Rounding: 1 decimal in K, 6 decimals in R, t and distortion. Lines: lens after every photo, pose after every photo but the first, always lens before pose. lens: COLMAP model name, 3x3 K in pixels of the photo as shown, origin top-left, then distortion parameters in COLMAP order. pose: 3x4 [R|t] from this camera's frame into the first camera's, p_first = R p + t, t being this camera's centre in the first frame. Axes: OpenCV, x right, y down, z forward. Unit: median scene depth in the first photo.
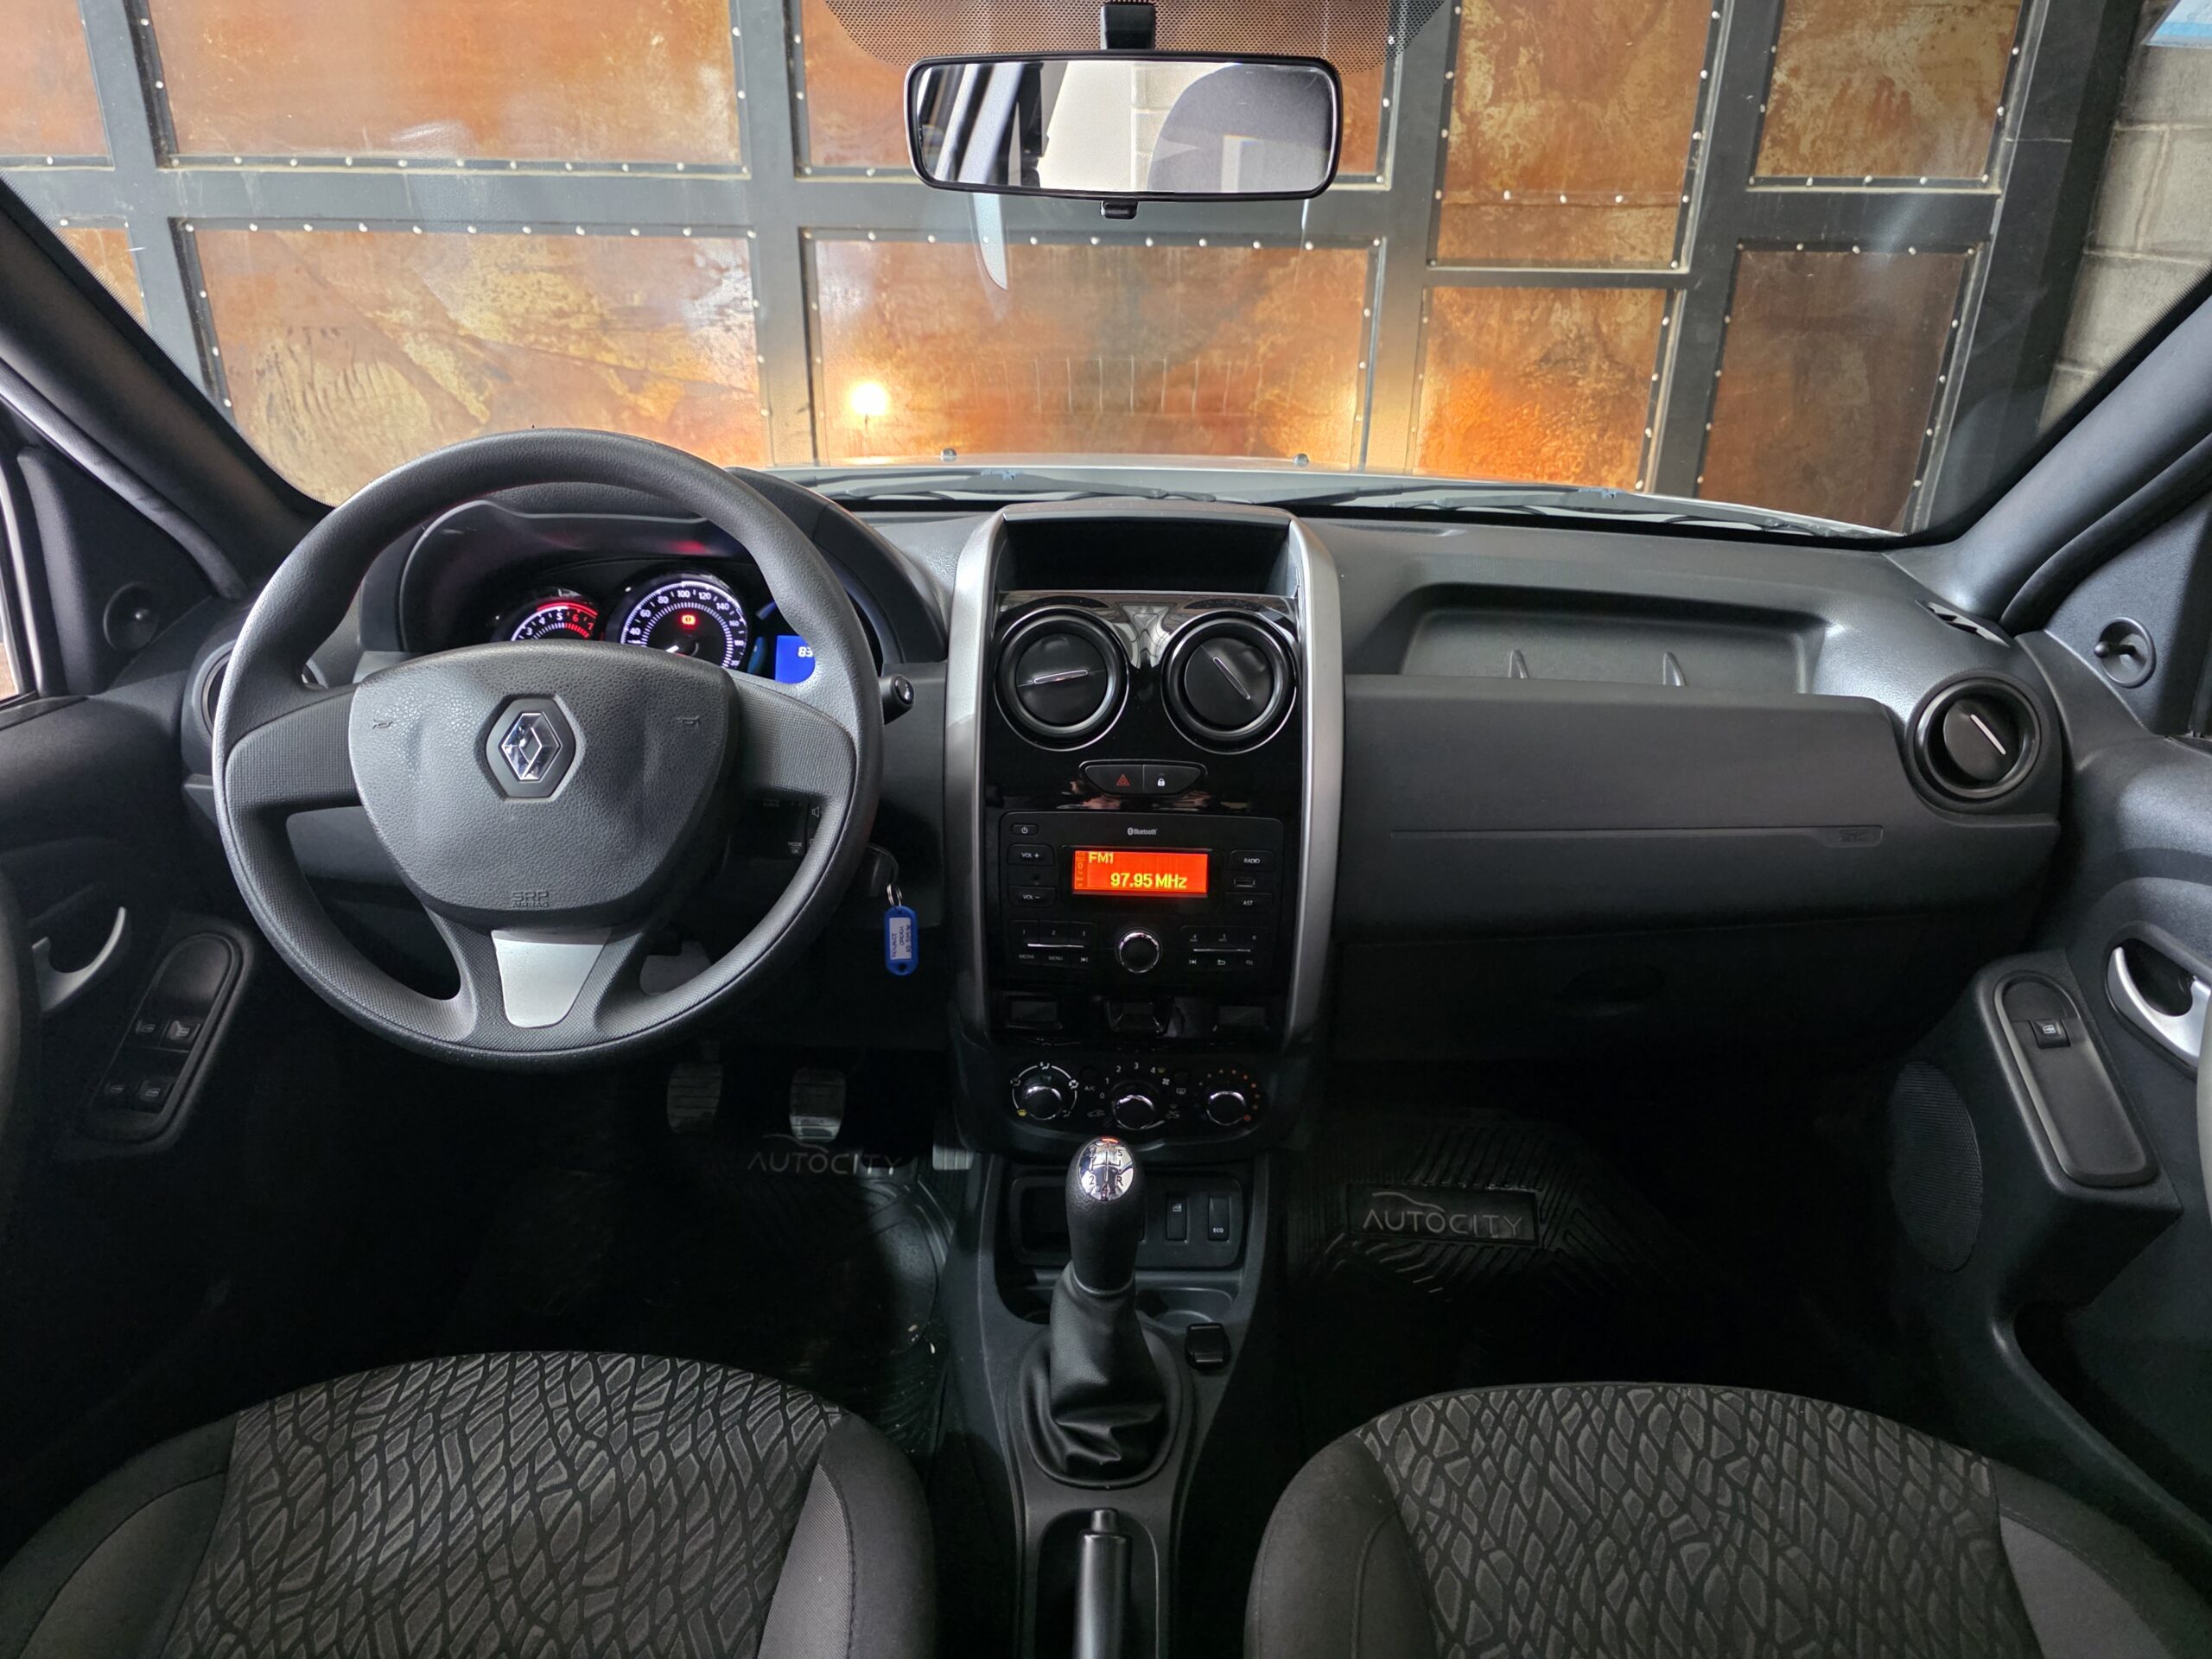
lens RADIAL K [[1497.2, 0, 1106.0], [0, 1497.2, 829.5], [0, 0, 1]] dist [0.054792, -0.052804]
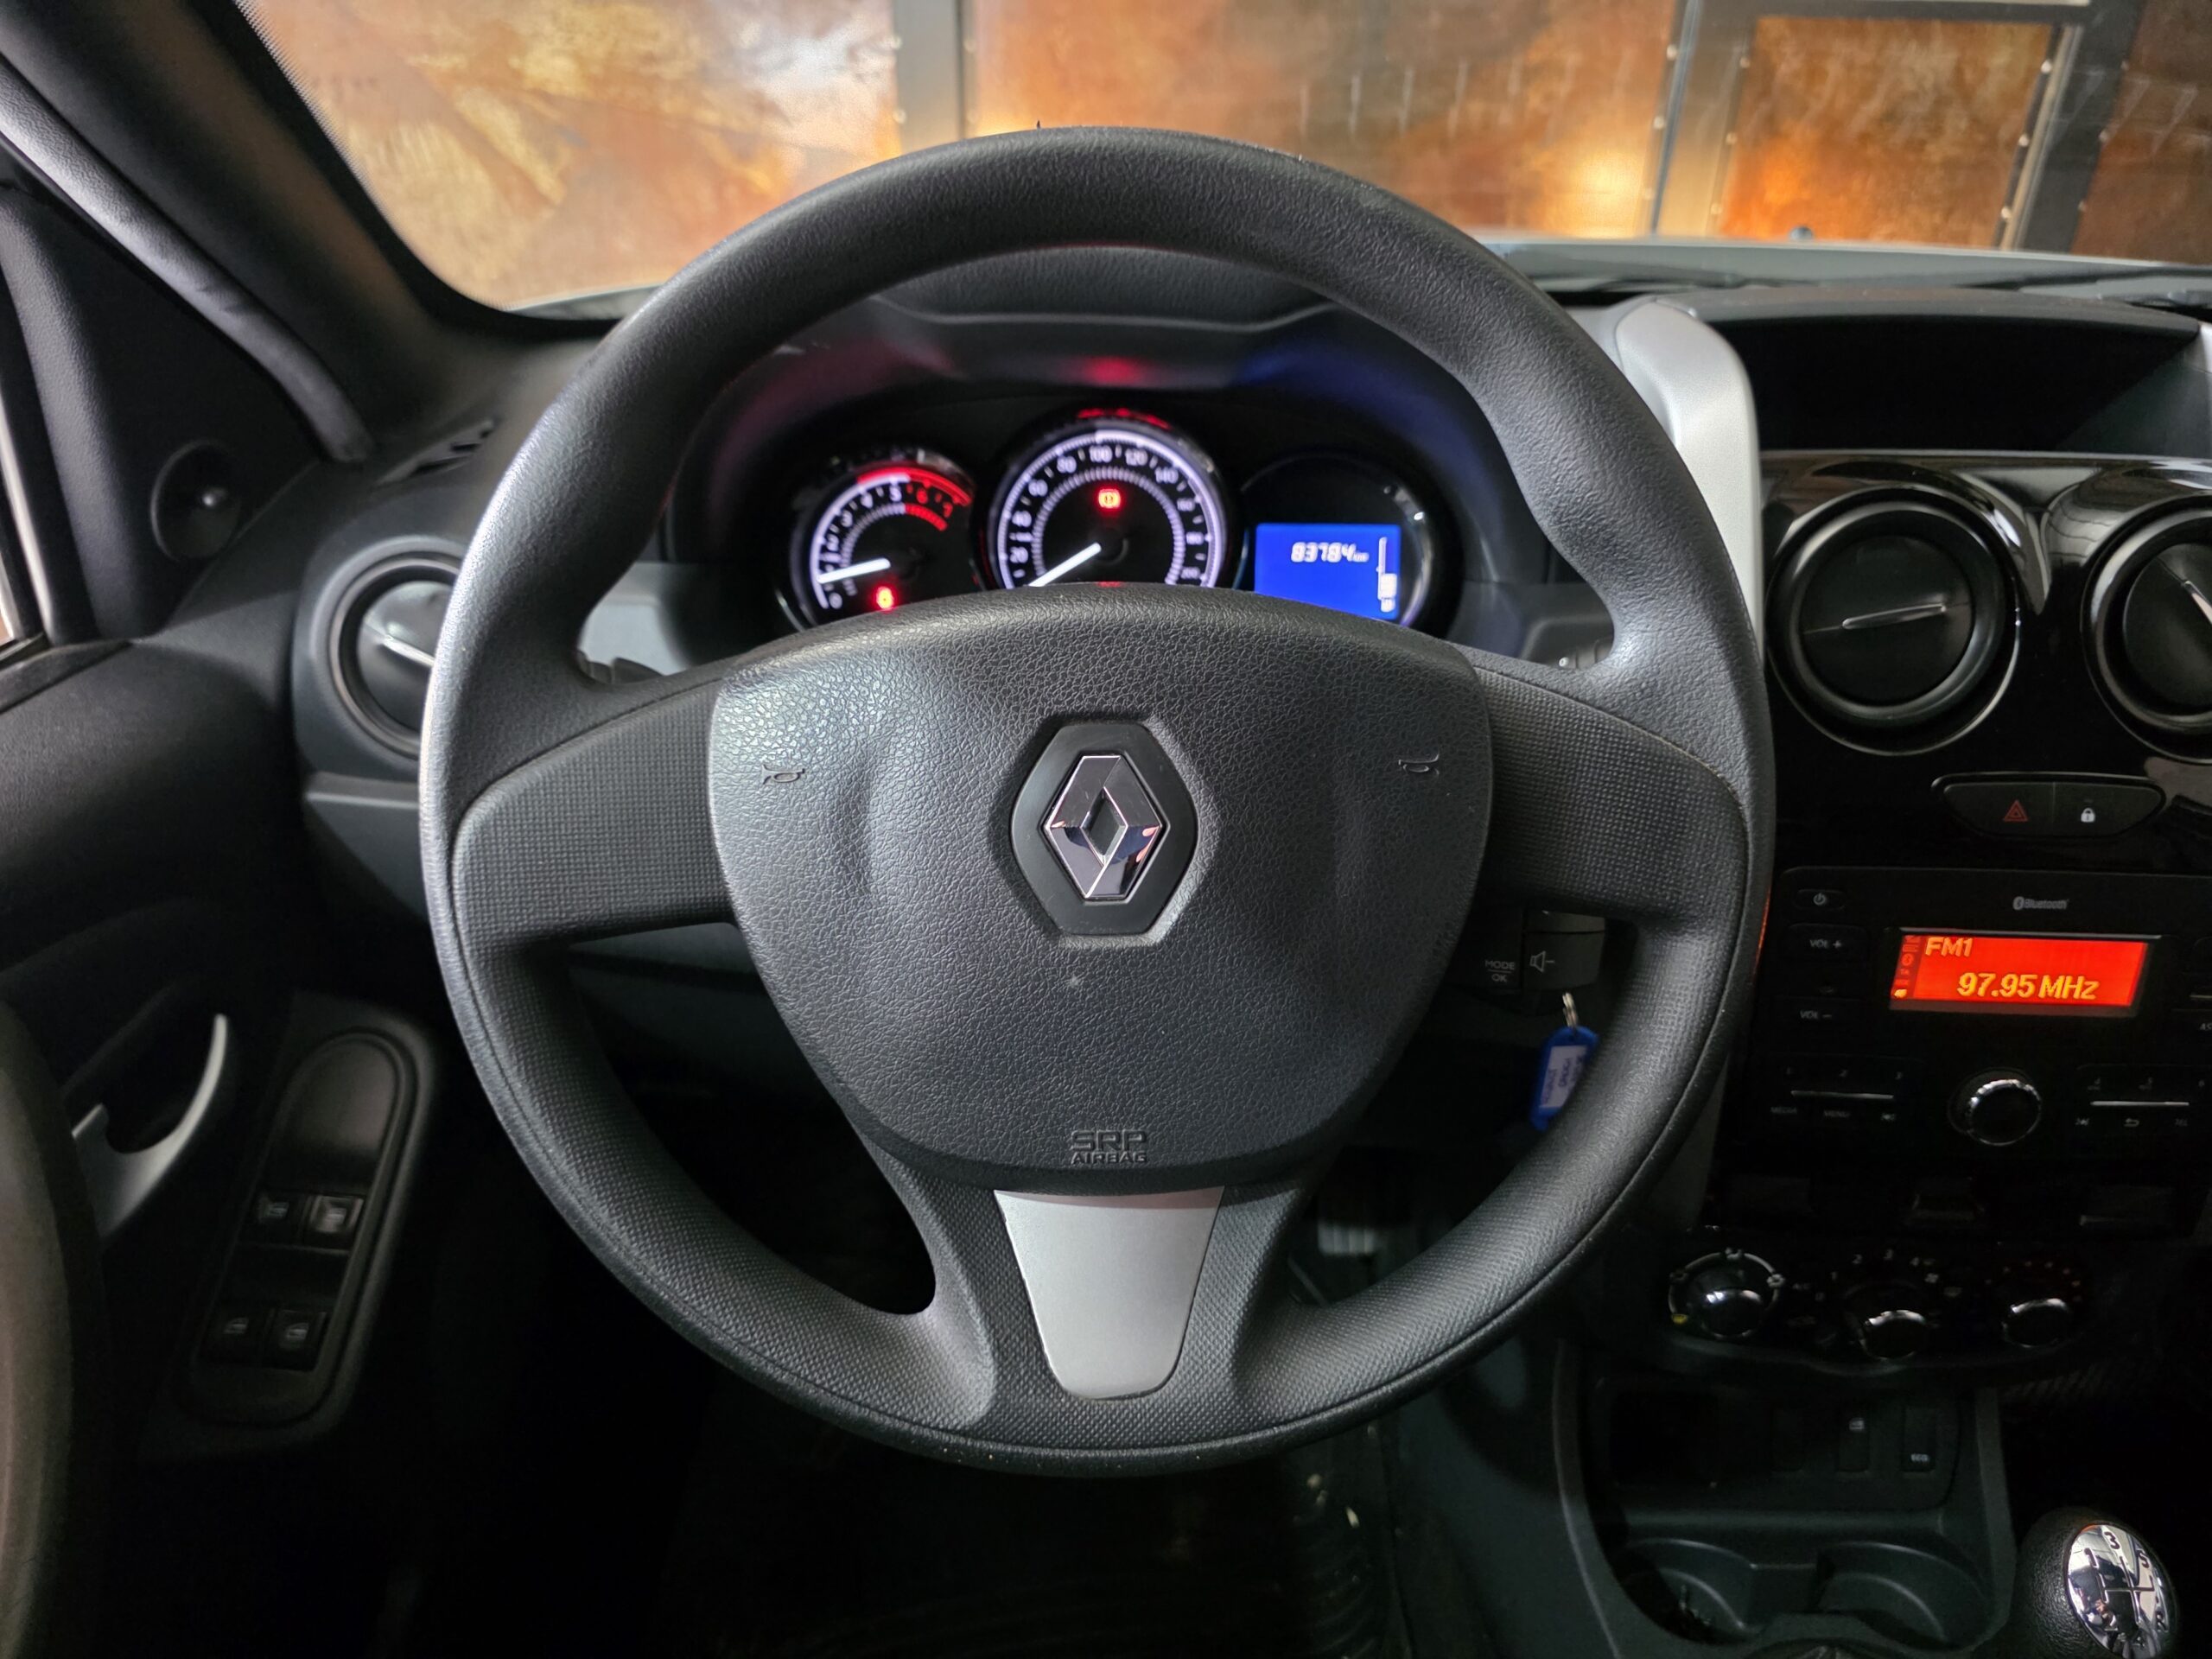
lens RADIAL K [[1518.4, 0, 1120.6], [0, 1518.4, 838.9], [0, 0, 1]] dist [0.047173, -0.058822]
pose [[0.999981, 0.001240, -0.006028, -0.294337], [-0.000505, 0.992729, 0.120366, -0.085271], [0.006133, -0.120361, 0.992711, 0.418937]]
